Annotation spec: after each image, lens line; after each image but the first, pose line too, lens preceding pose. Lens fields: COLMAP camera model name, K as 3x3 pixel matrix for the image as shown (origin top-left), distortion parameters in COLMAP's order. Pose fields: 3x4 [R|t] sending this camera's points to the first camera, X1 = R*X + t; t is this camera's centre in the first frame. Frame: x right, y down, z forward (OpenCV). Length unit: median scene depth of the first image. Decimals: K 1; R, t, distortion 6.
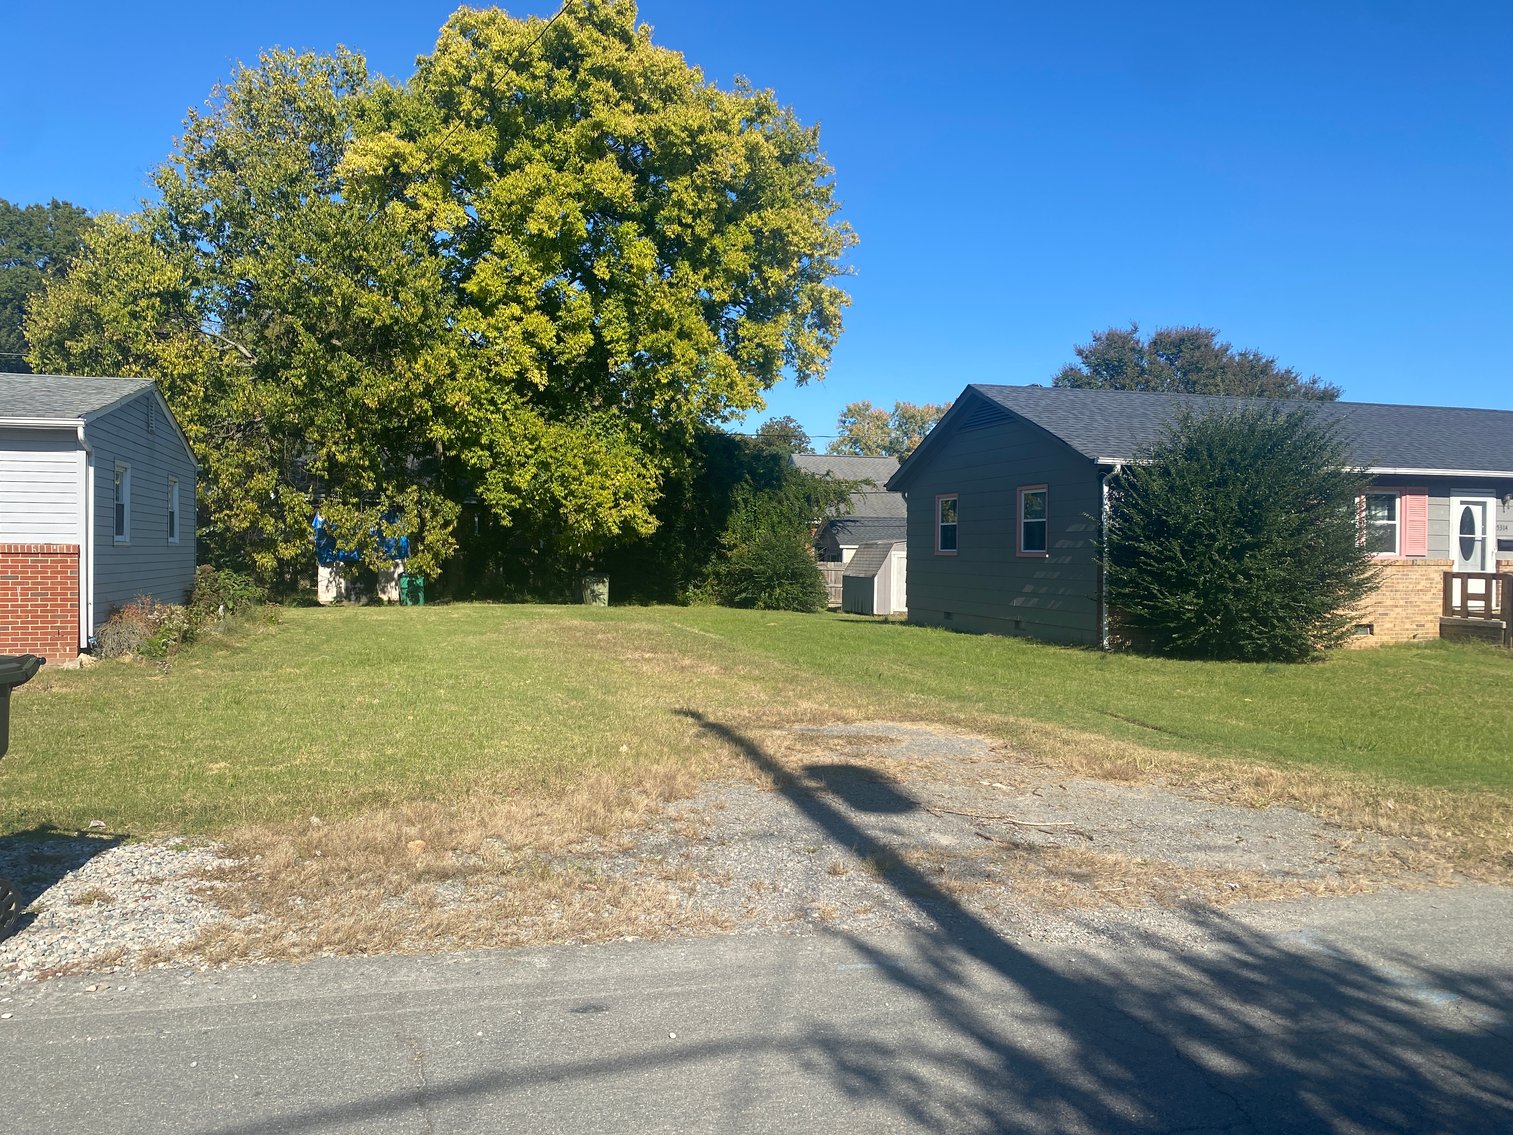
lens RADIAL K [[1158.0, 0, 720.1], [0, 1158.0, 592.3], [0, 0, 1]] dist [0.073976, -0.097641]
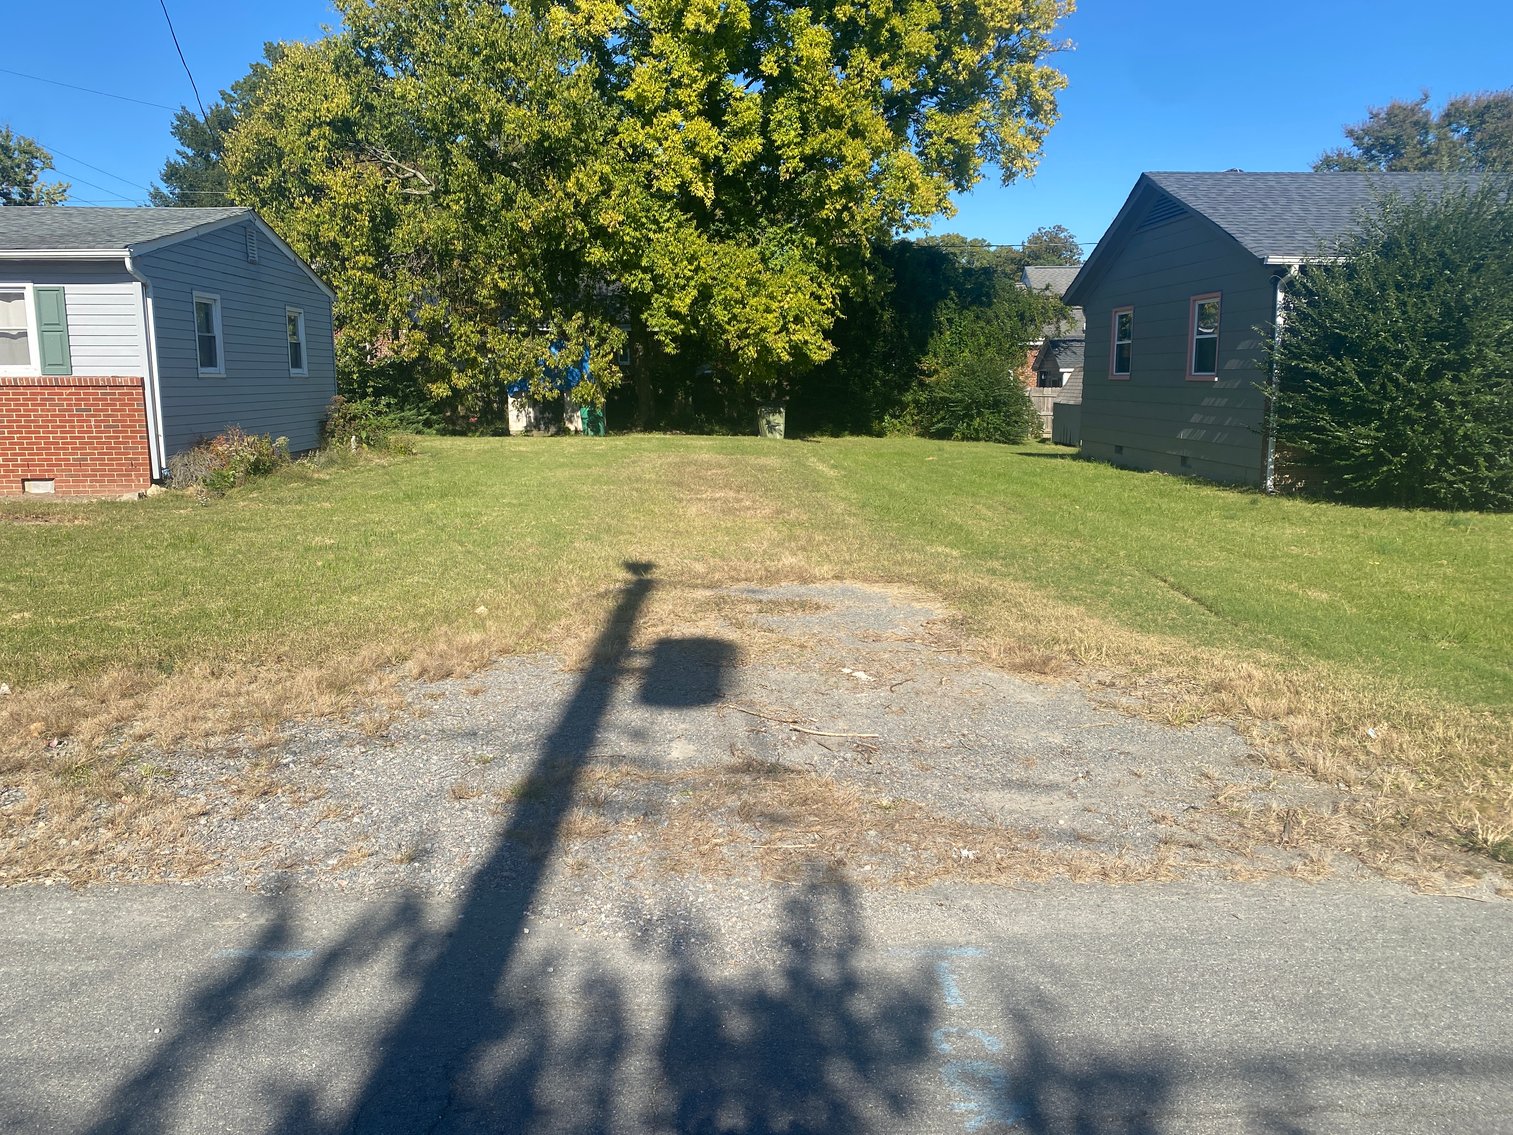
lens RADIAL K [[1158.0, 0, 720.3], [0, 1158.0, 574.8], [0, 0, 1]] dist [0.073976, -0.097641]
pose [[0.972794, 0.029627, -0.229768, 0.087790], [0.001065, 0.991207, 0.132317, -0.002436], [0.231668, -0.128962, 0.964209, 0.057873]]
